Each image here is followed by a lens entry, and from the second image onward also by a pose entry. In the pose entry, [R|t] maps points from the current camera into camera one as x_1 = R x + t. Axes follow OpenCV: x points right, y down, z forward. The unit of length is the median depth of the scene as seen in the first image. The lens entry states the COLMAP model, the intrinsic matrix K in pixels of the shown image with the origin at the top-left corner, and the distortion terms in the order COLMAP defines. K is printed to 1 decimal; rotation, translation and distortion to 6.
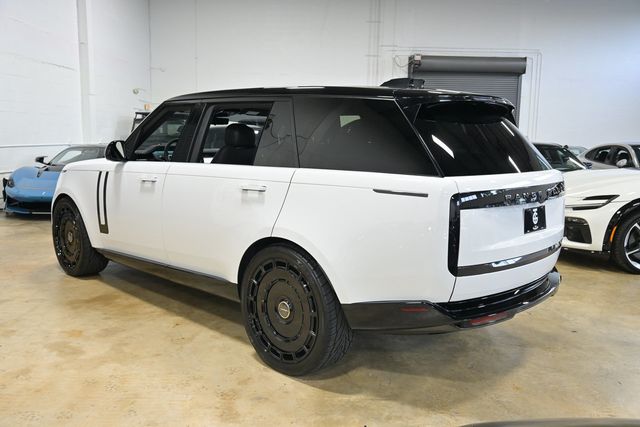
lens RADIAL K [[538.6, 0, 316.3], [0, 538.6, 213.2], [0, 0, 1]] dist [0.004891, -0.010592]
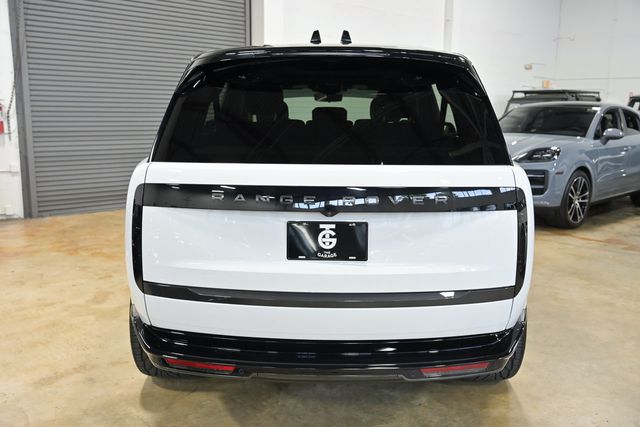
lens RADIAL K [[593.9, 0, 319.9], [0, 593.9, 215.8], [0, 0, 1]] dist [-0.001265, 0.000000]
pose [[0.683500, 0.114957, -0.720841, 0.691250], [-0.101629, 0.992890, 0.061978, -0.045842], [0.722841, 0.030897, 0.690324, 0.408442]]
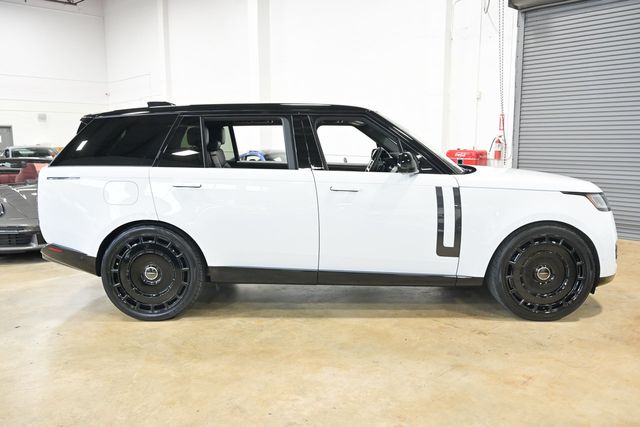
lens RADIAL K [[514.3, 0, 316.9], [0, 514.3, 209.4], [0, 0, 1]] dist [0.001300, -0.008216]
pose [[-0.731030, 0.085960, -0.676909, 0.726652], [-0.095535, 0.969368, 0.226272, -0.285859], [0.675625, 0.230080, -0.700425, 2.069491]]
